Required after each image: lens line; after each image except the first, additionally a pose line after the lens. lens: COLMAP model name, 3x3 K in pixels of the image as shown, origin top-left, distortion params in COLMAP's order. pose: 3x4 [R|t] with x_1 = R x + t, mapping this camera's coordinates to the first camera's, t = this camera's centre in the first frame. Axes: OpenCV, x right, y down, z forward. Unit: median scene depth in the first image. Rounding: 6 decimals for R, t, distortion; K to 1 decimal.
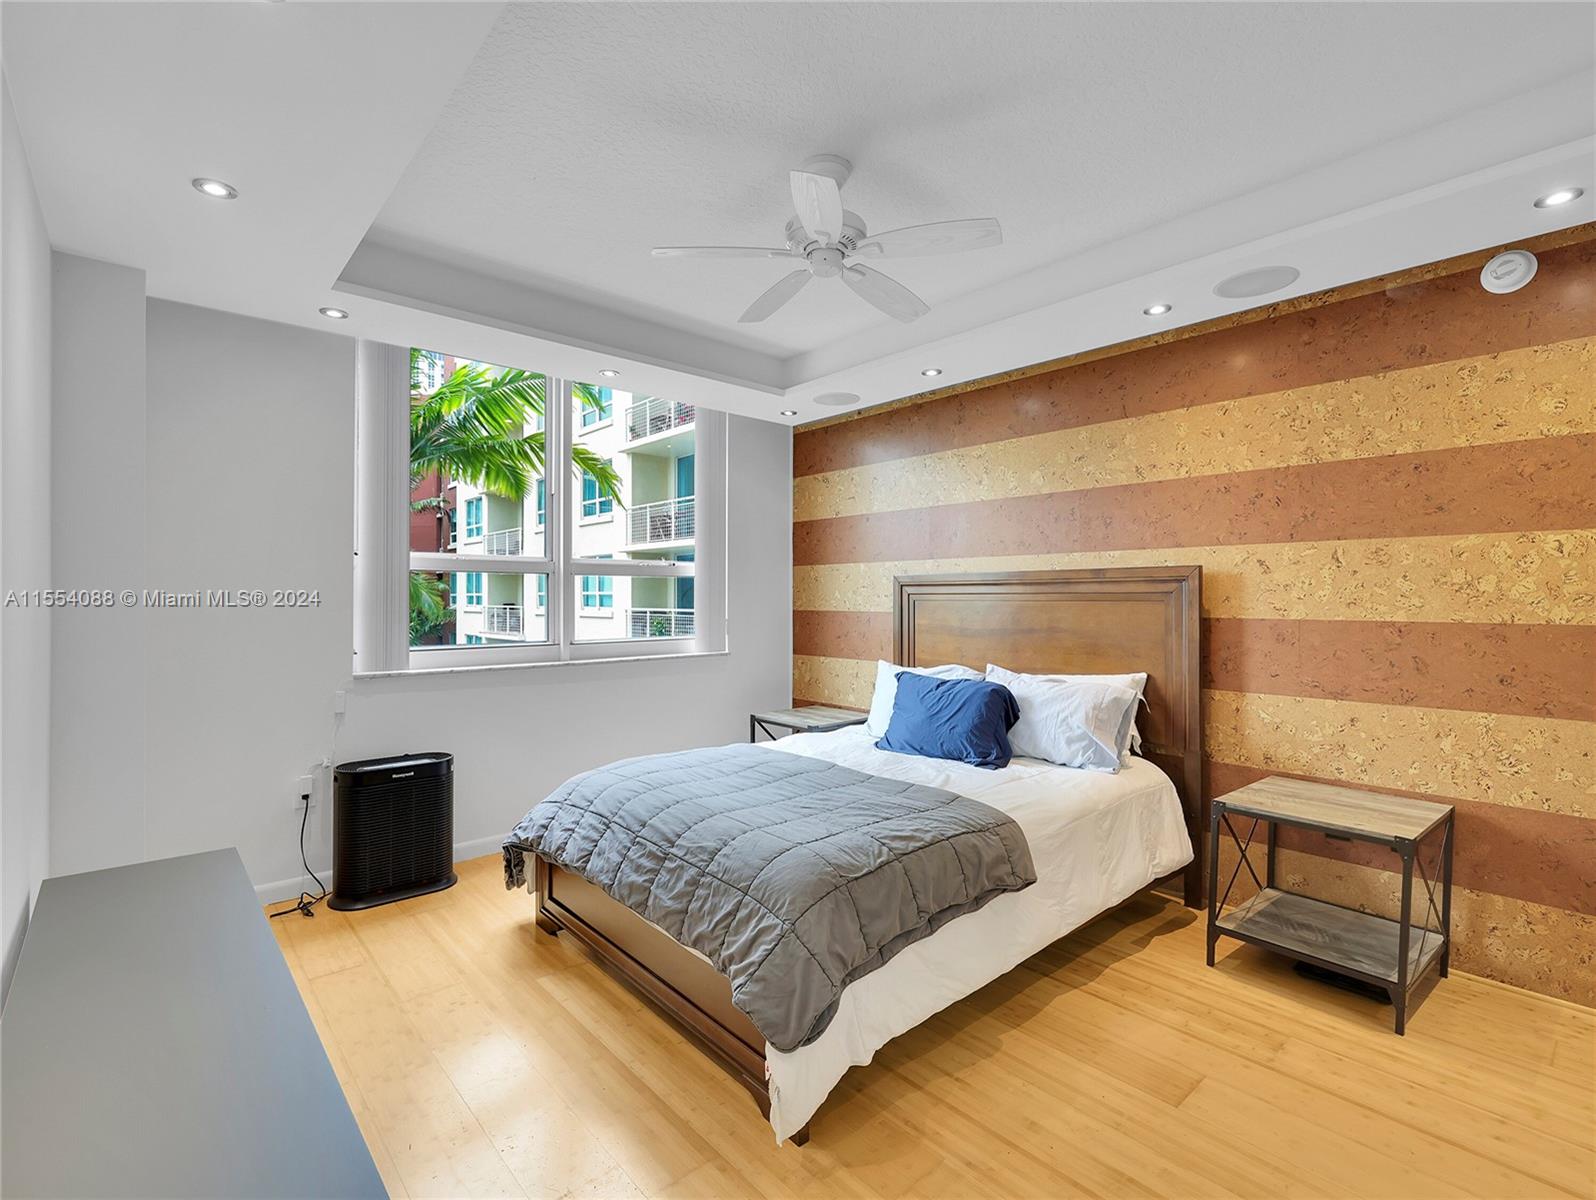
lens RADIAL K [[758.7, 0, 801.5], [0, 758.7, 596.8], [0, 0, 1]] dist [-0.004137, 0.000717]
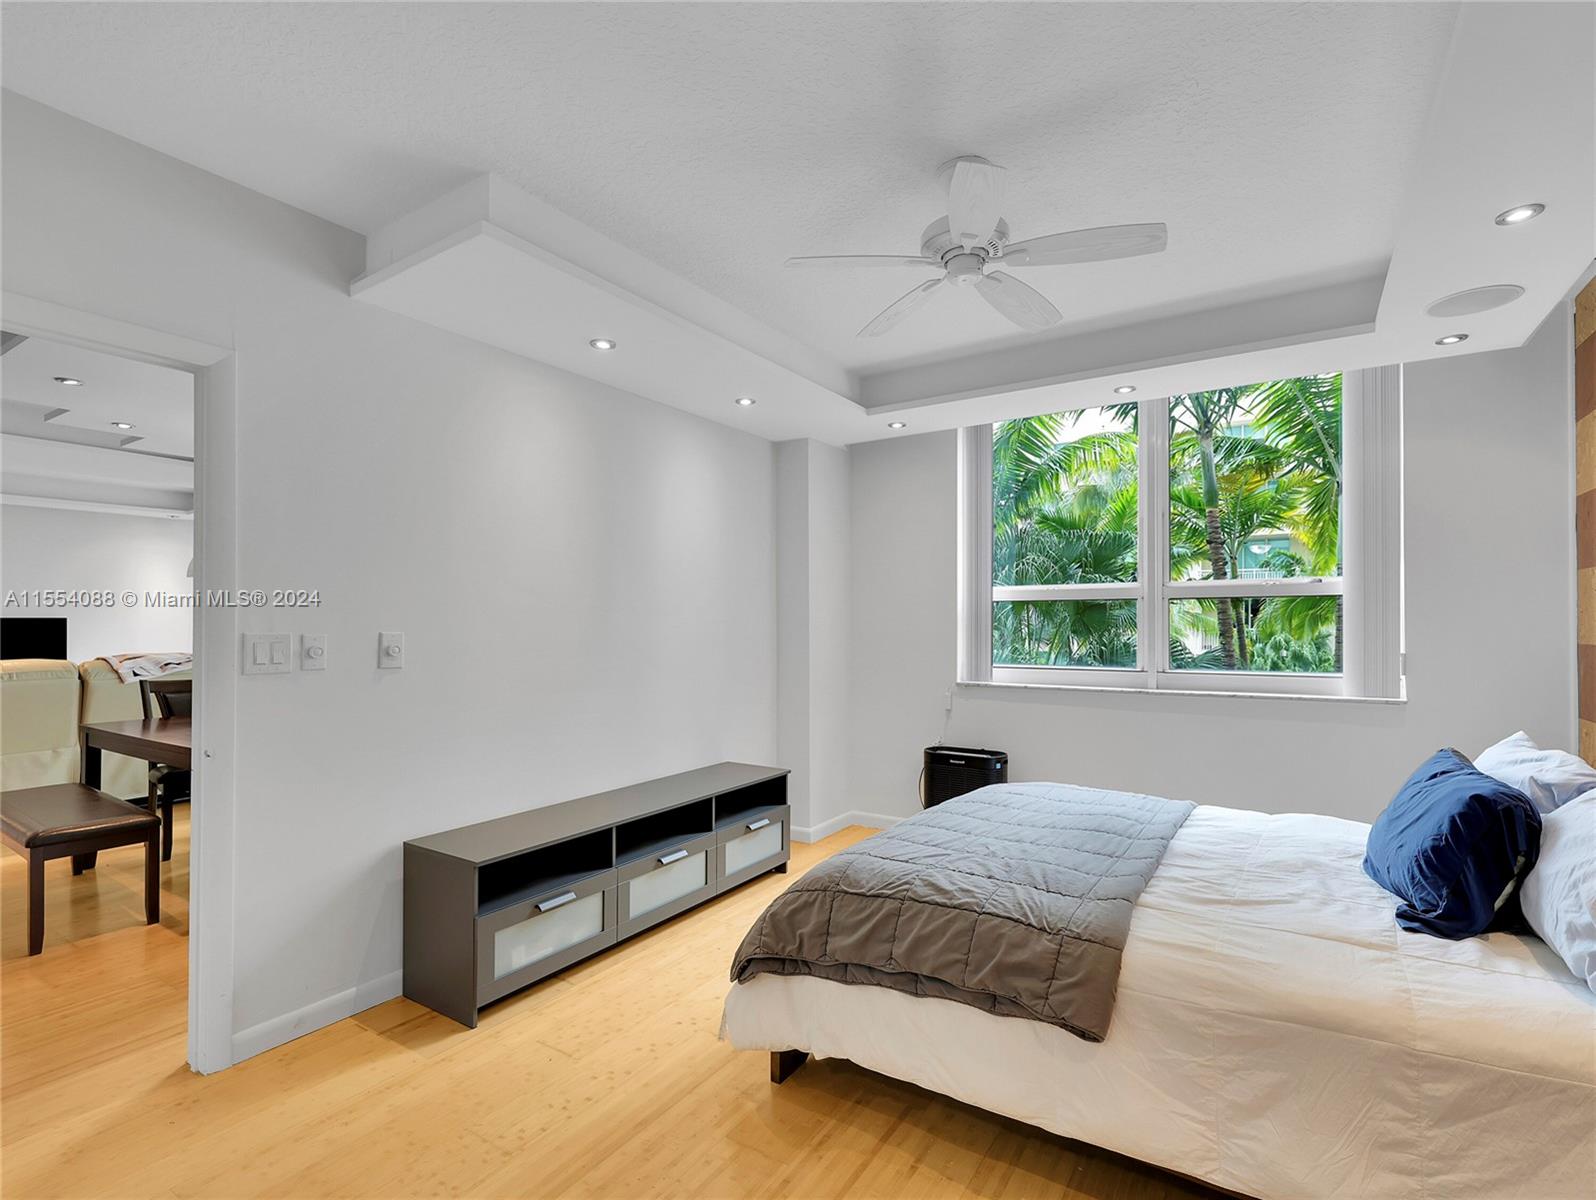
lens RADIAL K [[758.7, 0, 791.3], [0, 758.7, 613.5], [0, 0, 1]] dist [-0.004137, 0.000717]
pose [[0.257200, -0.012148, -0.966282, 0.654796], [0.004529, 0.999925, -0.011366, -0.002545], [0.966348, -0.001453, 0.257235, 0.399890]]
